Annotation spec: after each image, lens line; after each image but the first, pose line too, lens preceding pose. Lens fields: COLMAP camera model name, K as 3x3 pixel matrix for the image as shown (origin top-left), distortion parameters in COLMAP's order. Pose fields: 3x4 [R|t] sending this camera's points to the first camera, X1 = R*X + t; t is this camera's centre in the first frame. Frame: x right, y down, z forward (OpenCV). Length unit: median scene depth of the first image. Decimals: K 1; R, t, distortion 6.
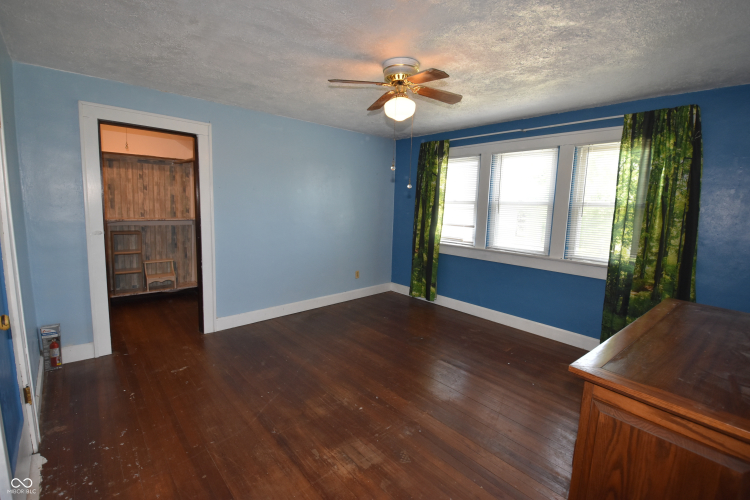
lens RADIAL K [[336.2, 0, 379.1], [0, 336.2, 248.1], [0, 0, 1]] dist [0.007101, -0.016966]
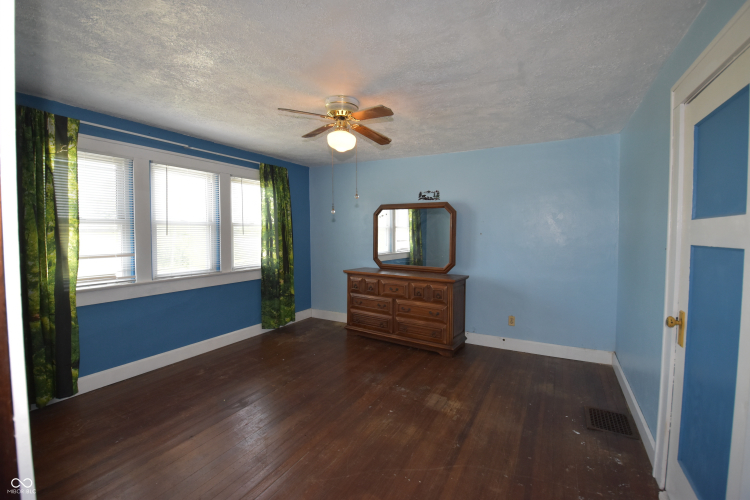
lens RADIAL K [[336.2, 0, 378.0], [0, 336.2, 247.1], [0, 0, 1]] dist [0.007101, -0.016966]
pose [[-0.339000, -0.074899, 0.937800, -0.779965], [0.107174, 0.987262, 0.117591, -0.146299], [-0.934662, 0.140371, -0.326655, 0.992614]]
